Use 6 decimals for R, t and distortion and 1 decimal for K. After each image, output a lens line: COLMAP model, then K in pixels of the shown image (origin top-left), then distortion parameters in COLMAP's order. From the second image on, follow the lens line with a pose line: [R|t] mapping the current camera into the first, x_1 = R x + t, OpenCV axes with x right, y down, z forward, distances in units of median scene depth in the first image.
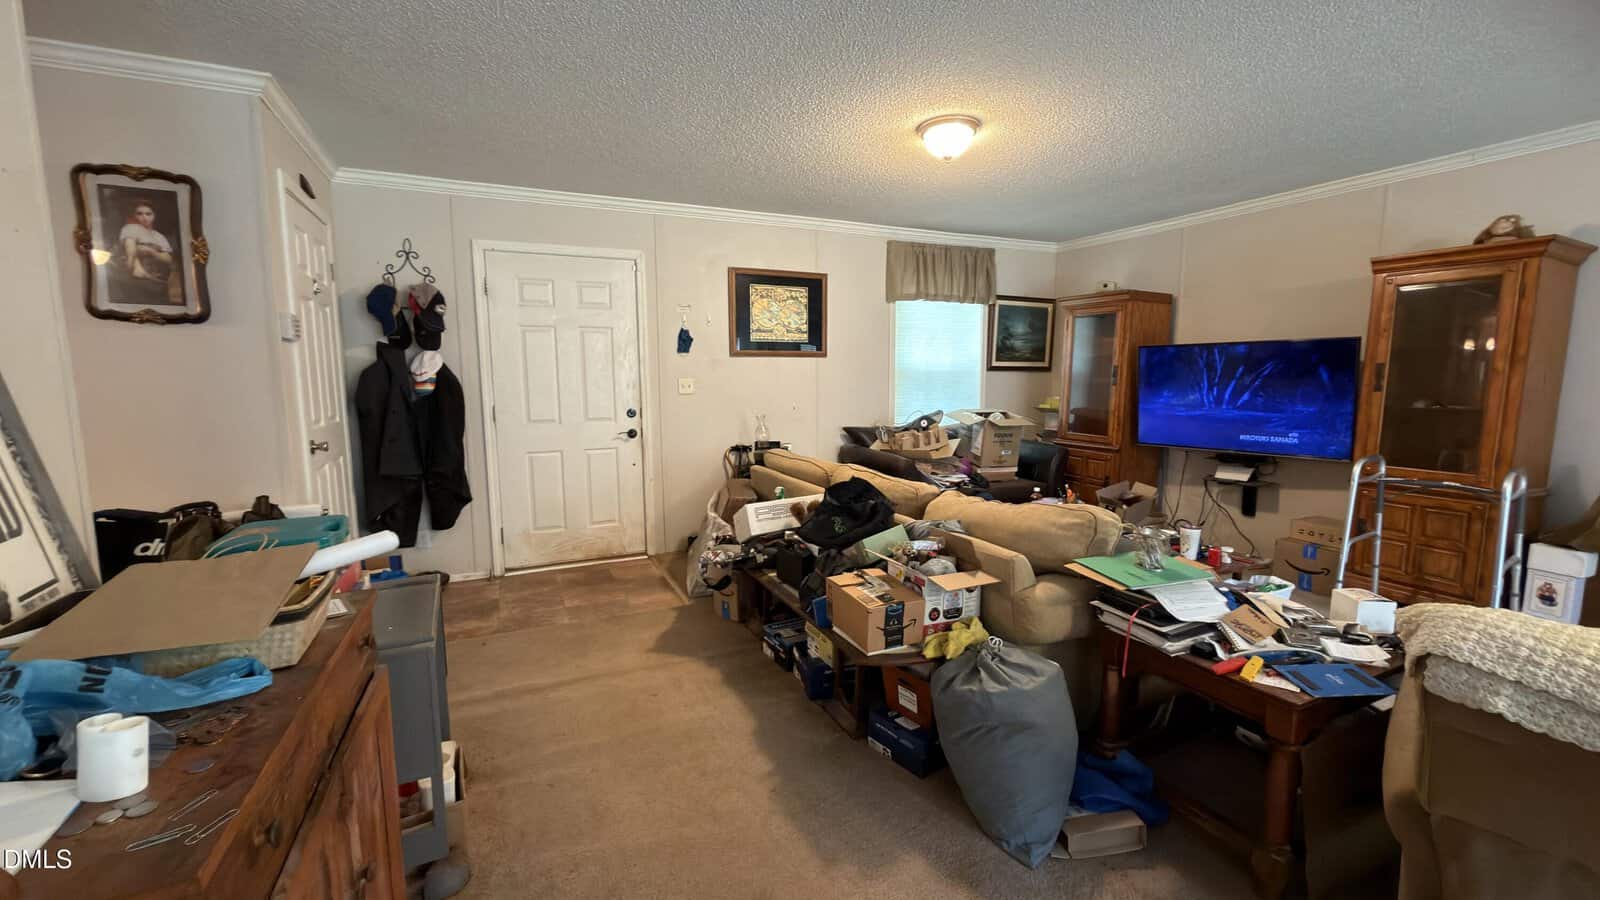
lens RADIAL K [[630.6, 0, 770.9], [0, 630.6, 451.2], [0, 0, 1]] dist [-0.001198, -0.000153]
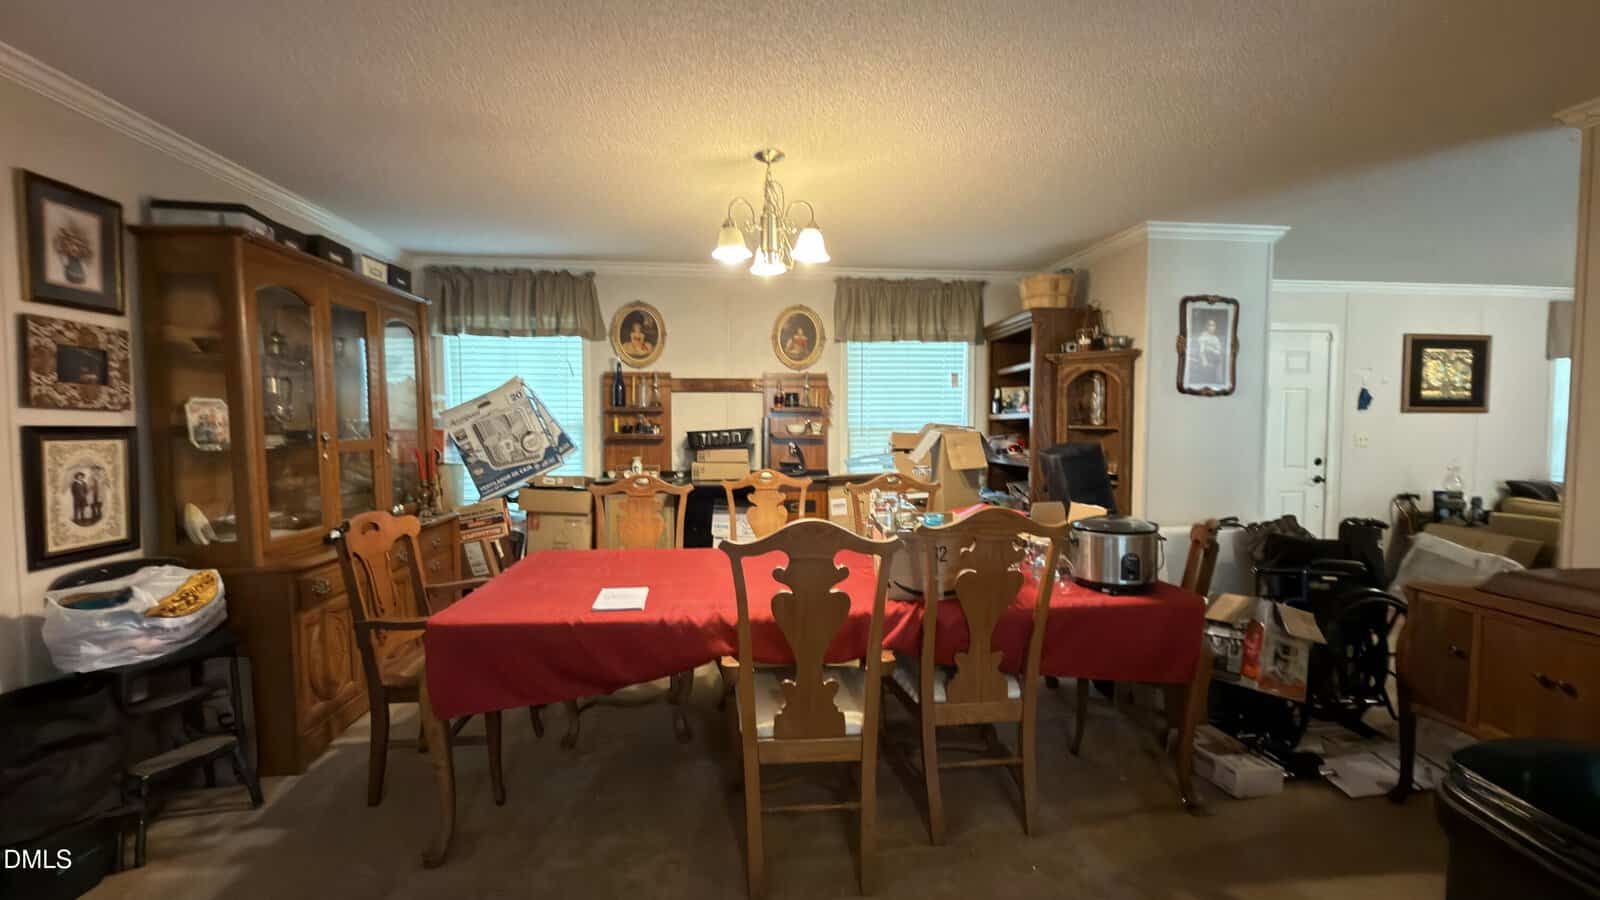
lens RADIAL K [[638.7, 0, 803.0], [0, 638.7, 448.1], [0, 0, 1]] dist [-0.000631, -0.000294]
pose [[0.955564, 0.018564, -0.294197, -0.664607], [-0.041297, 0.996603, -0.071247, 0.031293], [0.291876, 0.080231, 0.953085, -0.331465]]
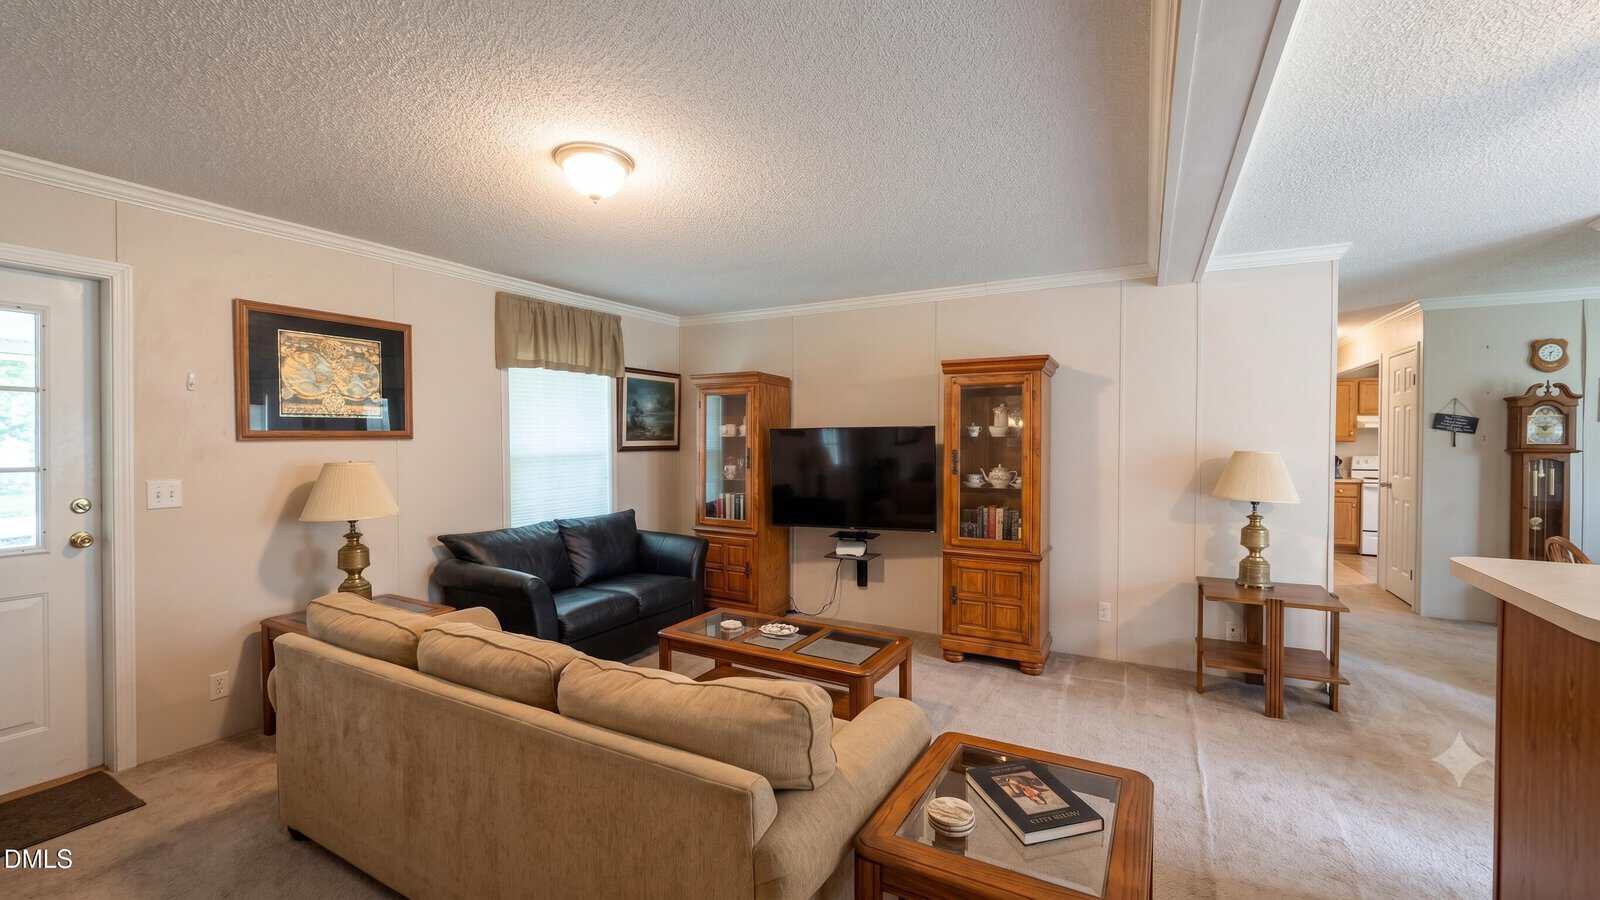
lens RADIAL K [[661.7, 0, 773.8], [0, 661.7, 443.8], [0, 0, 1]] dist [0.000958, 0.000015]
pose [[0.818588, -0.001236, 0.574380, -0.005685], [0.066006, 0.993575, -0.091932, -0.048190], [-0.570576, 0.113167, 0.813410, 0.159487]]
